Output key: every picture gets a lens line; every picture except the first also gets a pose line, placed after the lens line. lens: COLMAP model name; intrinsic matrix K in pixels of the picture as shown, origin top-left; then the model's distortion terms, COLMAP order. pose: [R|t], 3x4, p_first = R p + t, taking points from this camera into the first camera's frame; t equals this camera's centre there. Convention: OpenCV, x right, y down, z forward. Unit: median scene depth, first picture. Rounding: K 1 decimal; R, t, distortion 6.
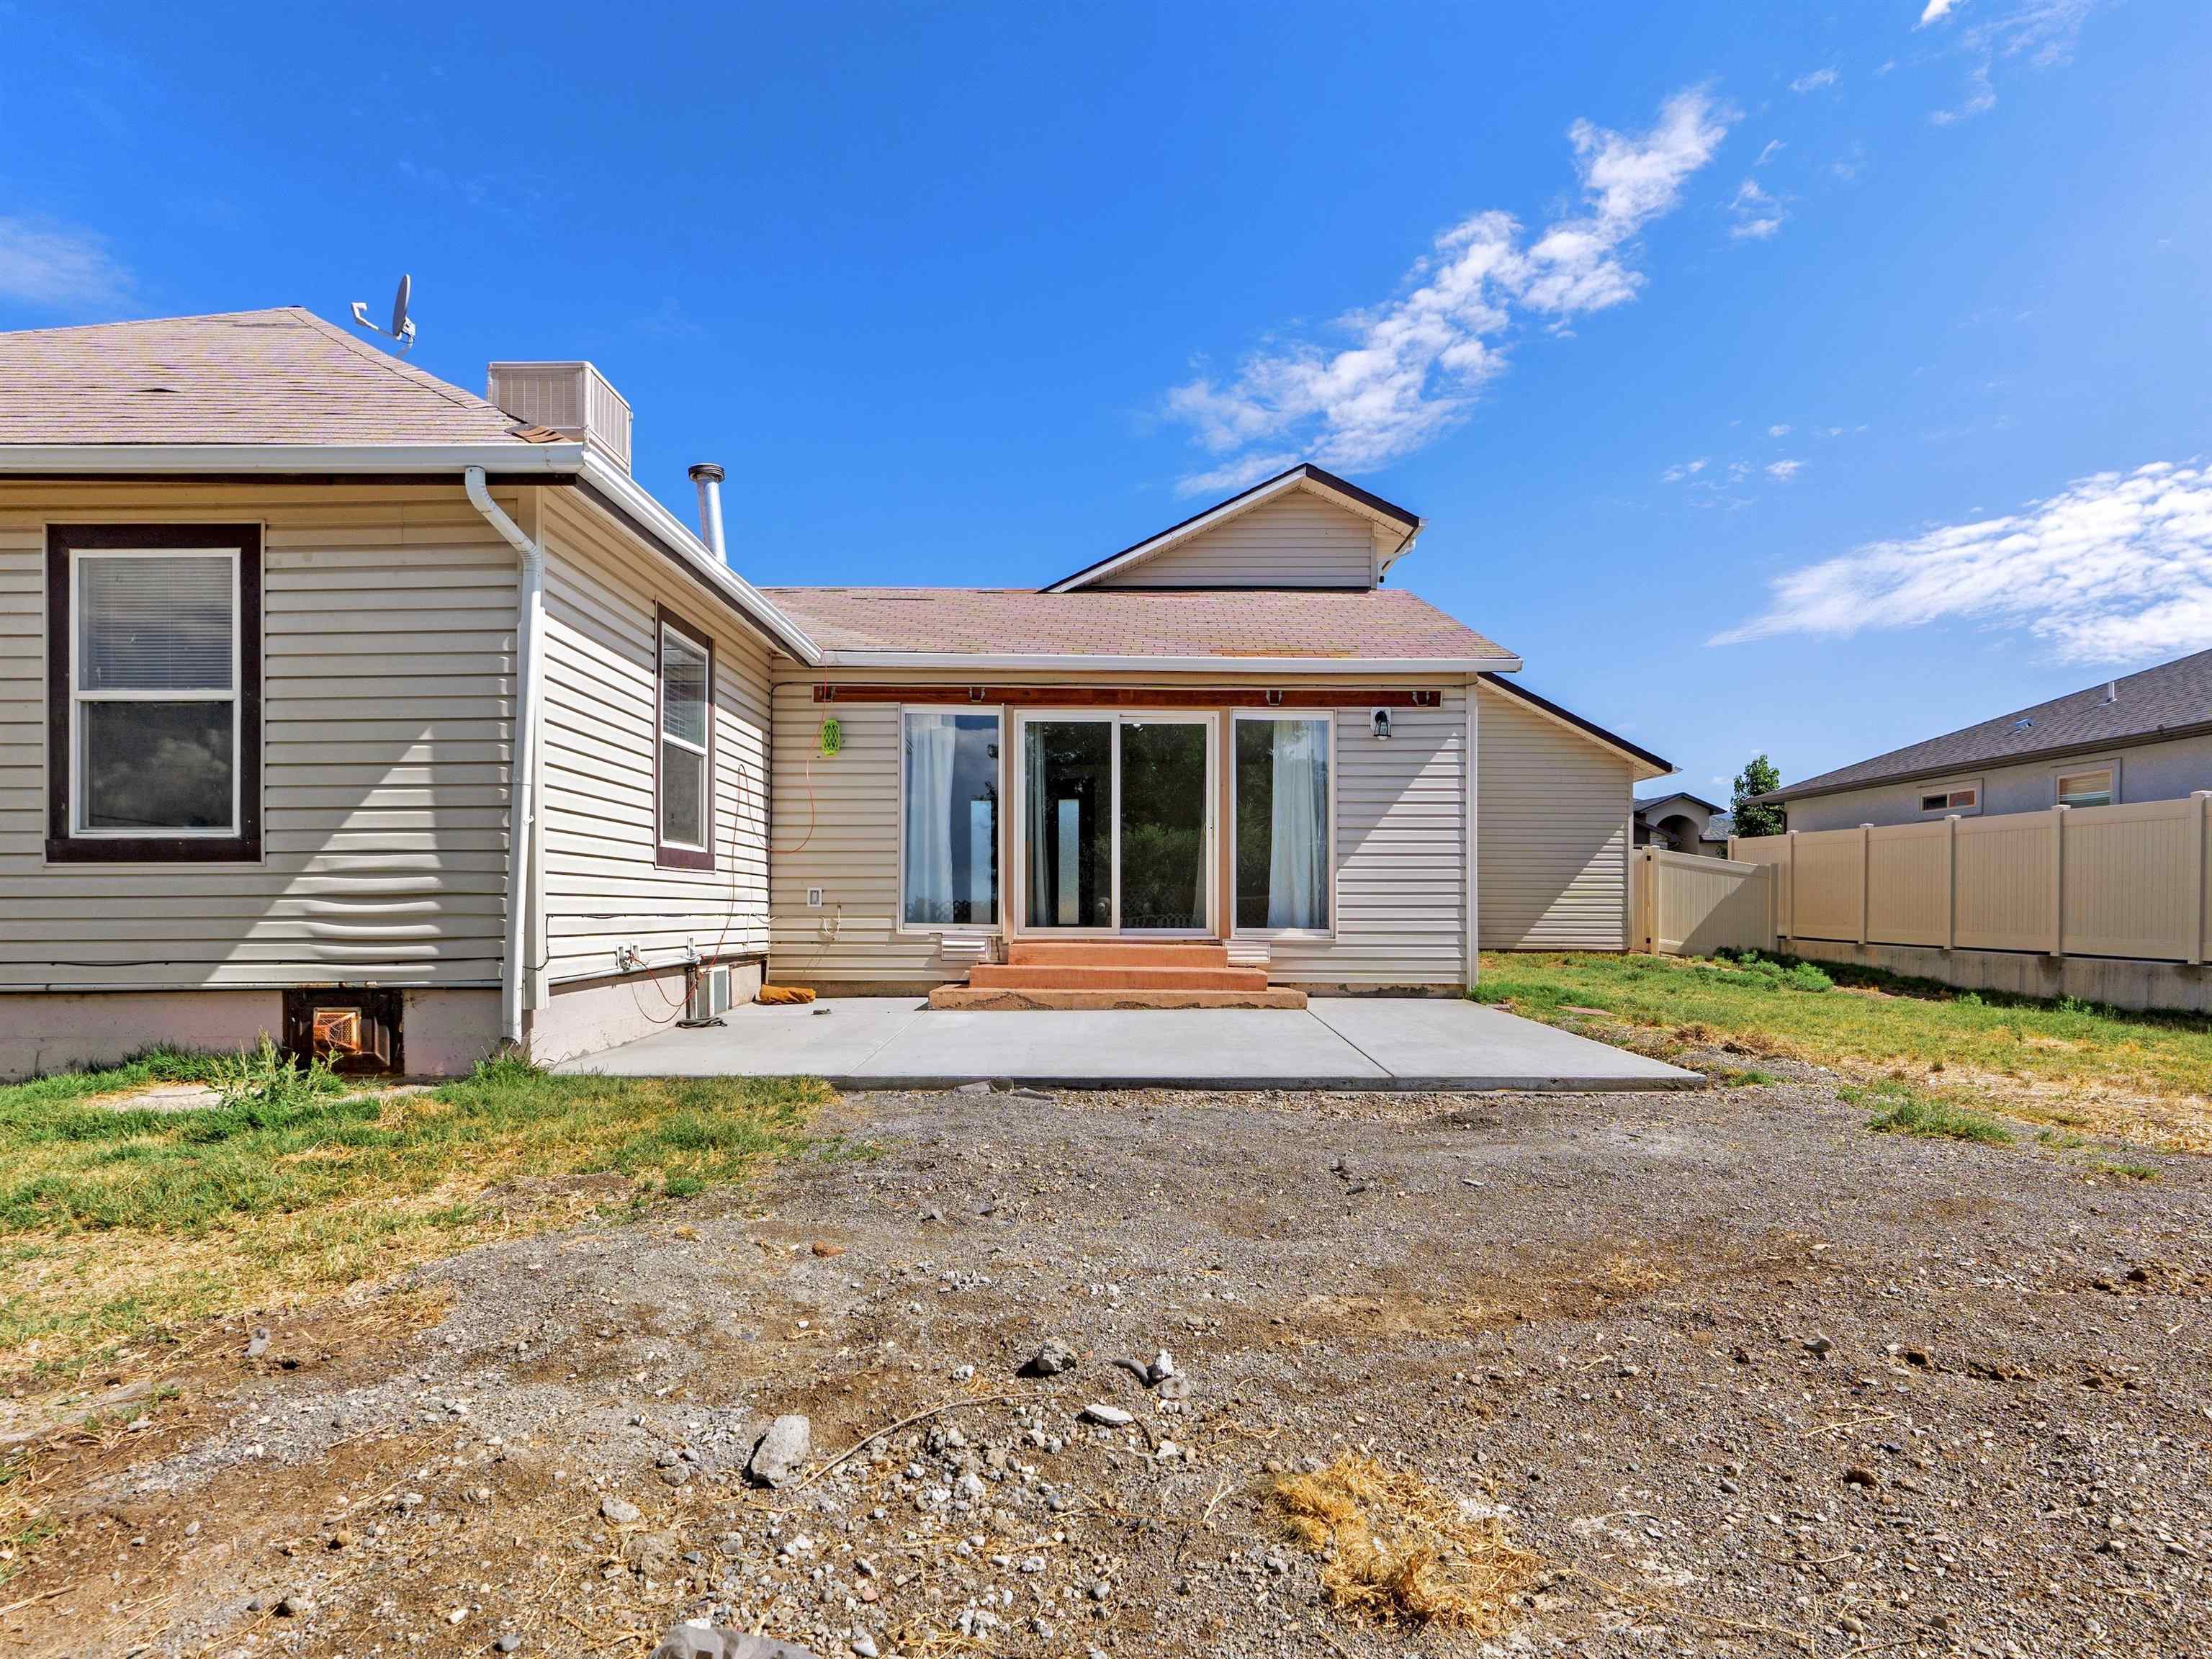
lens RADIAL K [[1095.9, 0, 1124.9], [0, 1095.9, 920.9], [0, 0, 1]] dist [0.017446, -0.000056]
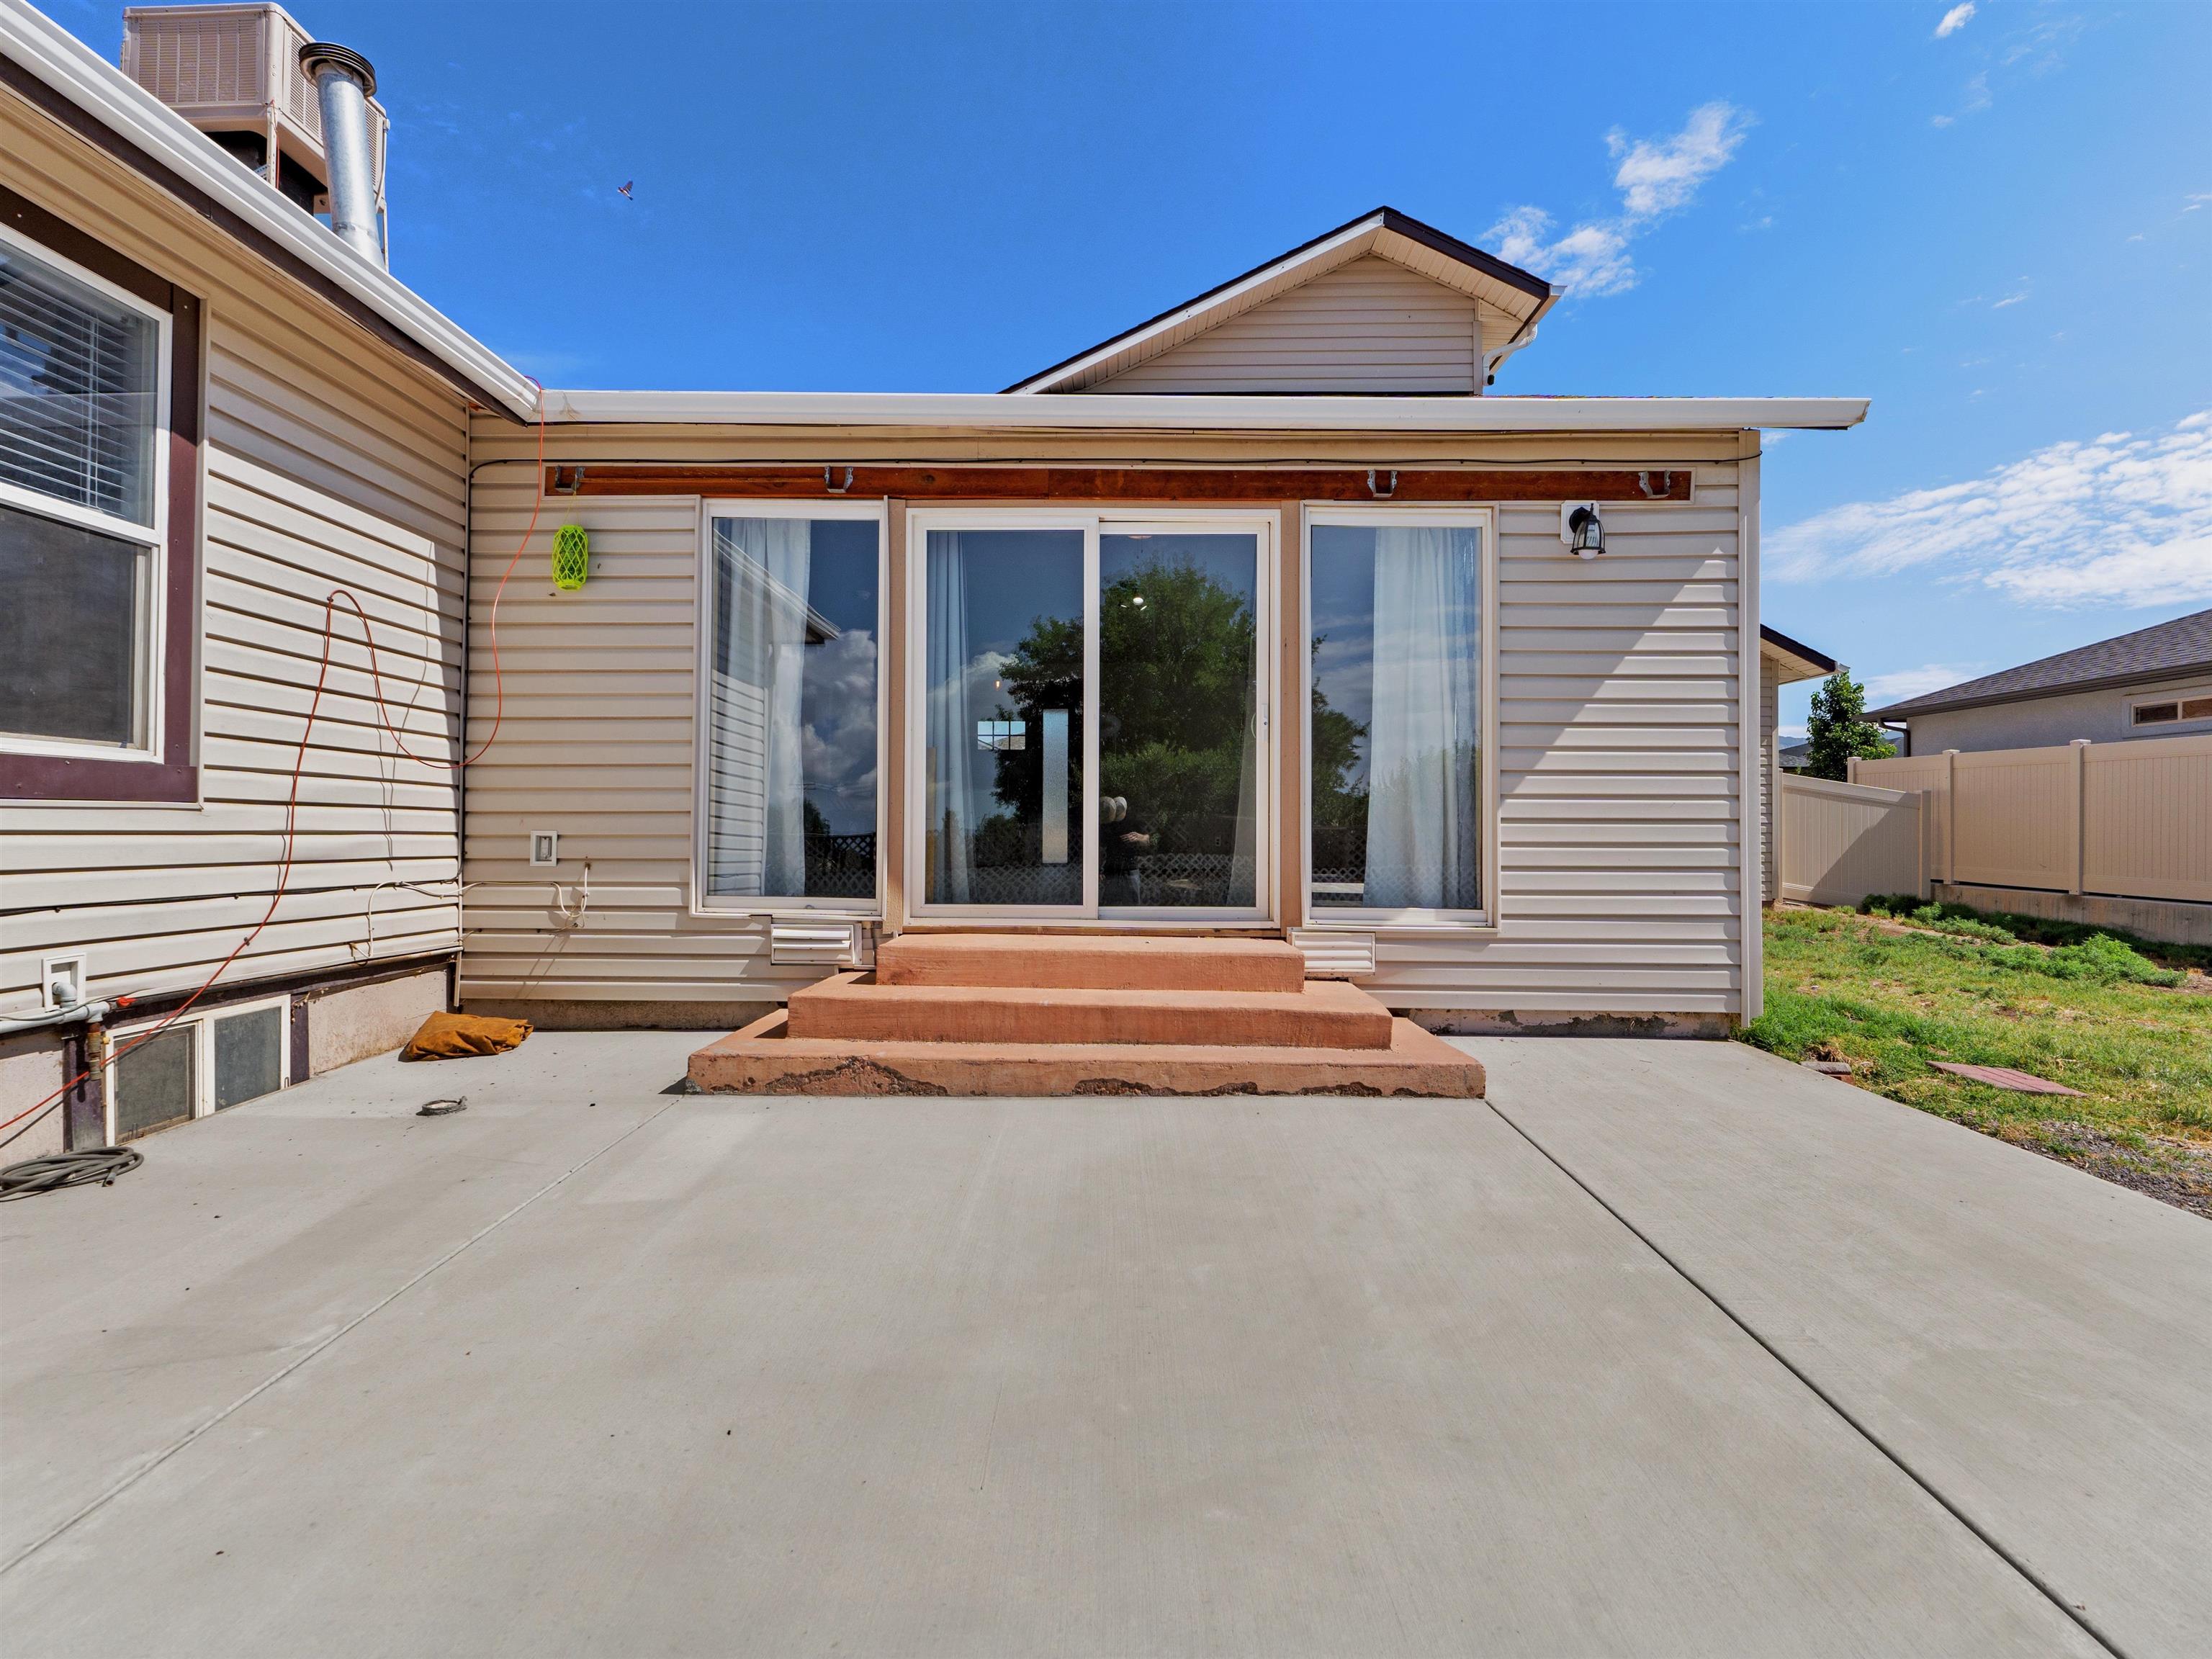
lens RADIAL K [[1004.5, 0, 1106.0], [0, 1004.5, 829.5], [0, 0, 1]] dist [-0.003384, -0.000373]
pose [[0.999599, 0.002950, -0.028176, 0.013589], [-0.003280, 0.999927, -0.011651, -0.026107], [0.028140, 0.011739, 0.999535, 0.501177]]
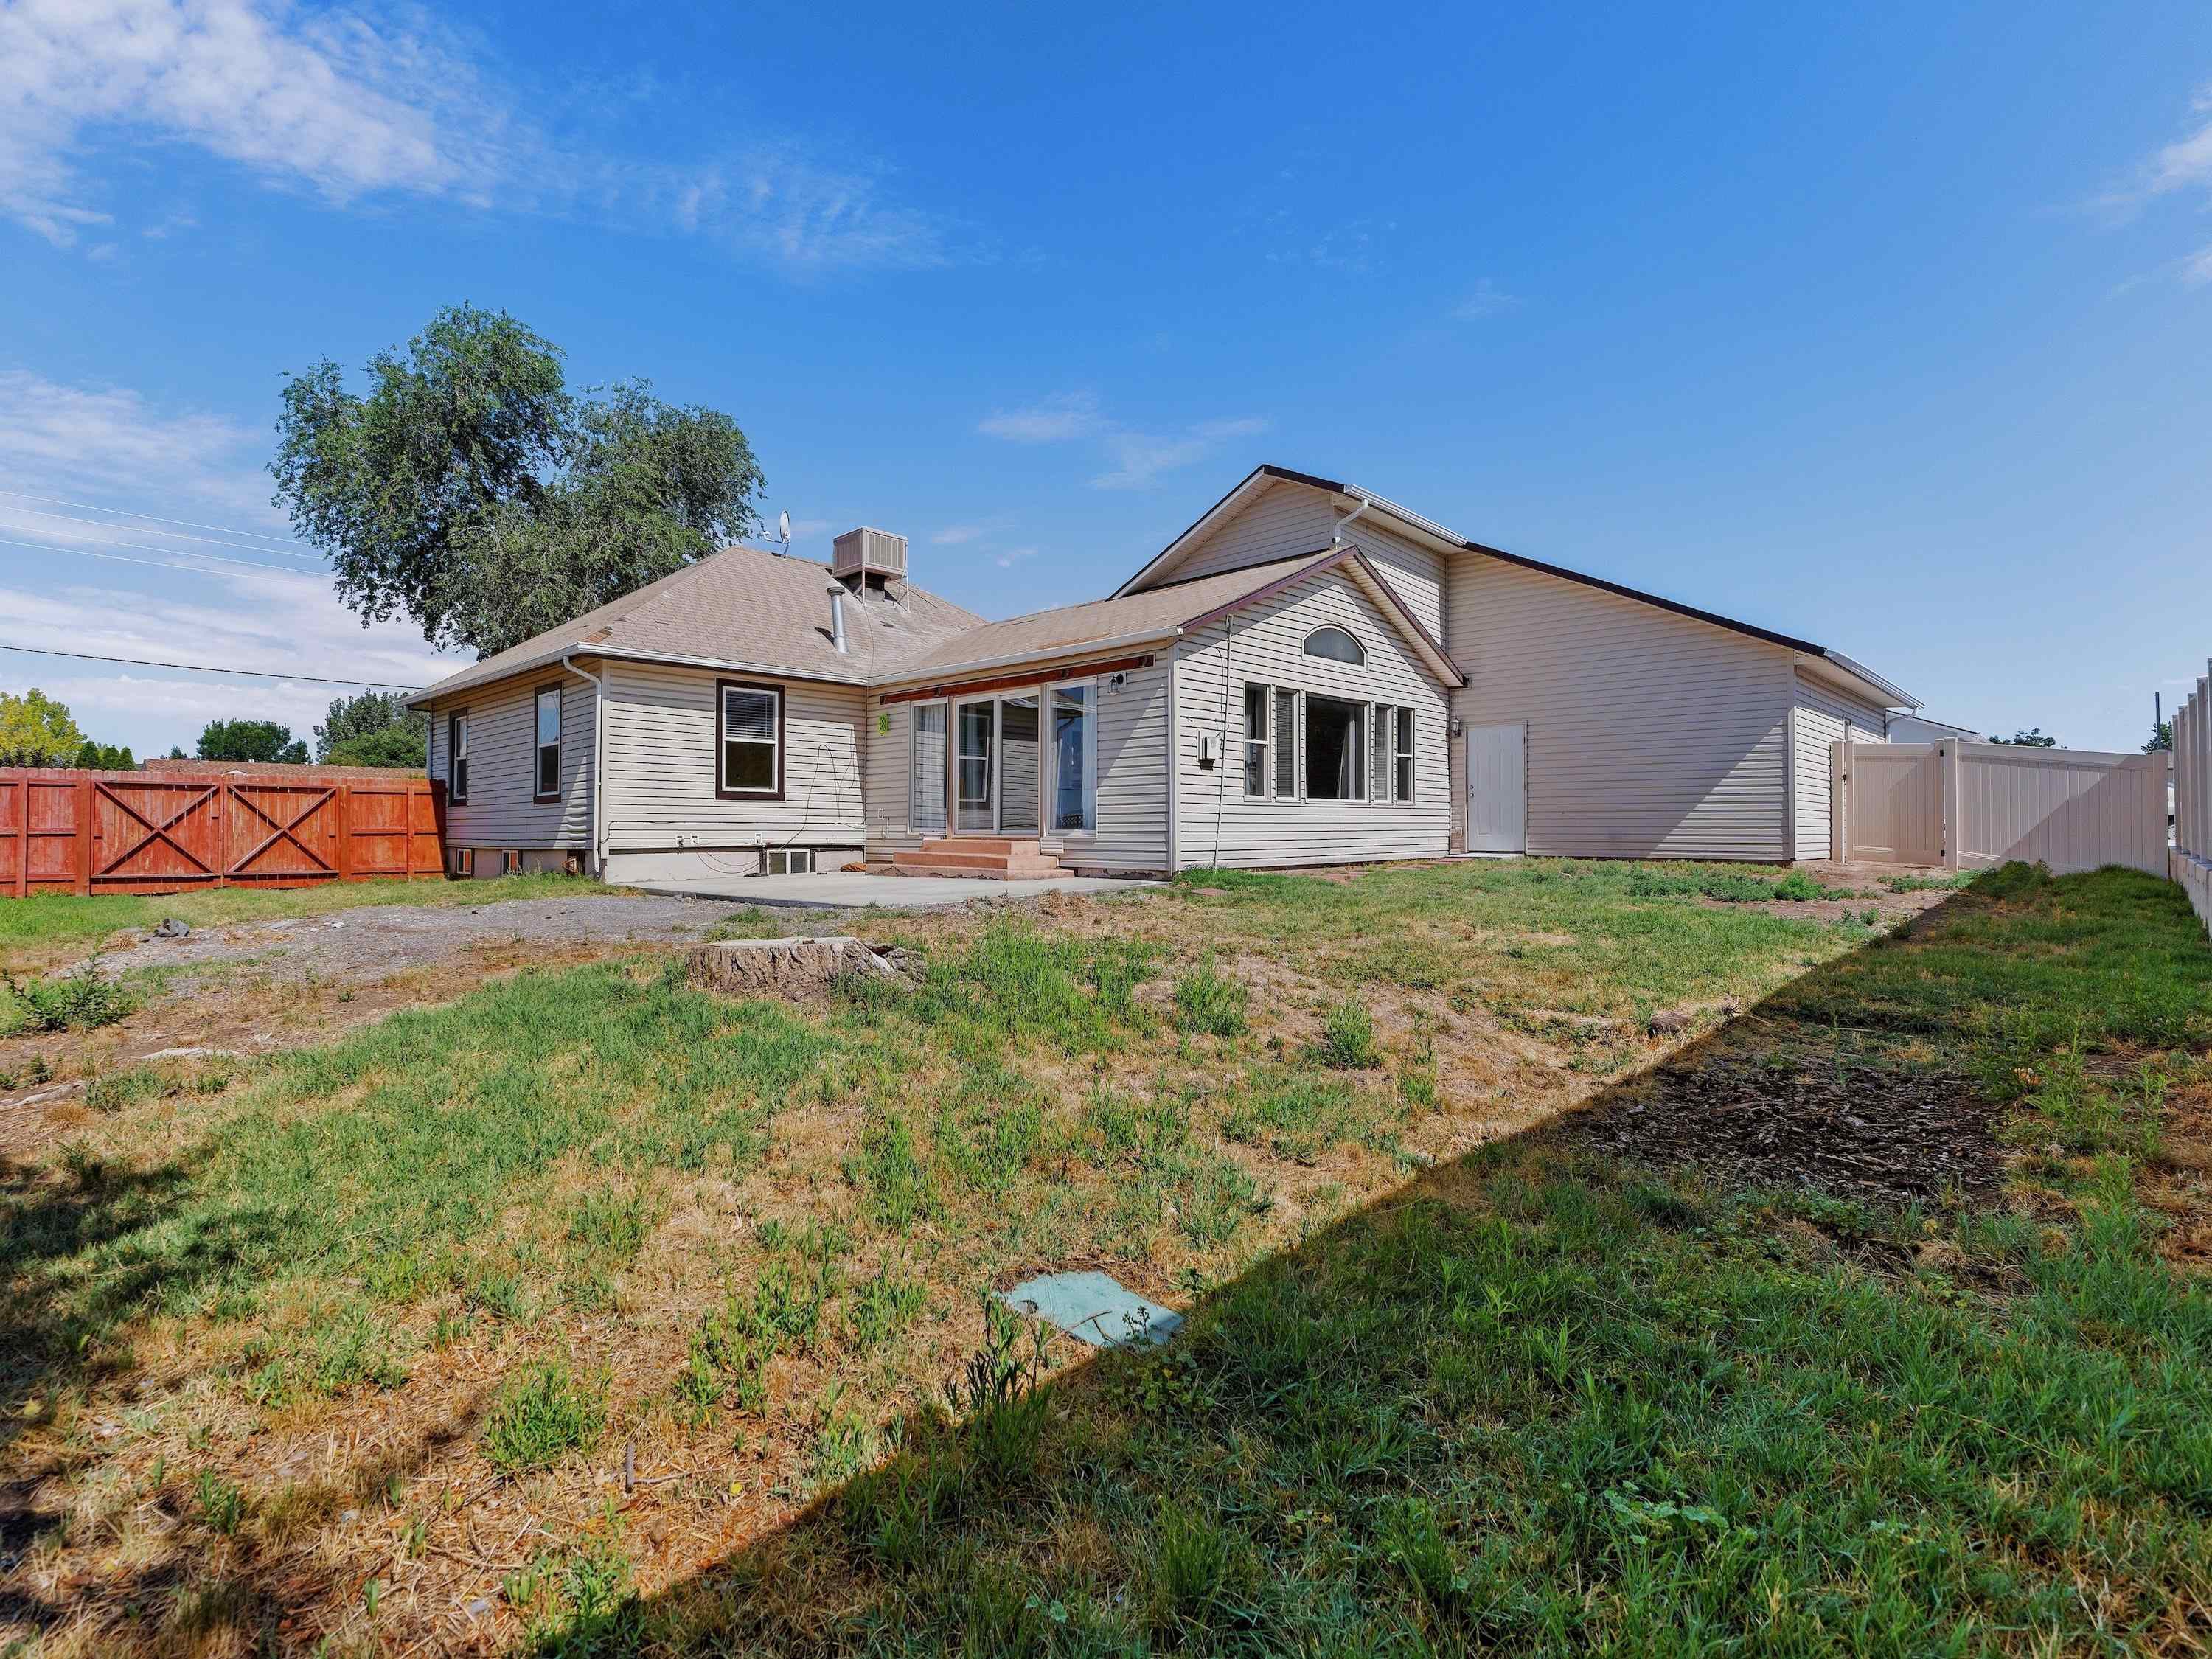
lens RADIAL K [[1004.5, 0, 1106.0], [0, 1004.5, 829.5], [0, 0, 1]] dist [-0.003384, -0.000373]
pose [[0.733457, -0.006177, -0.679708, 1.090974], [-0.002536, 0.999927, -0.011824, 0.022309], [0.679732, 0.010396, 0.733387, 0.050480]]
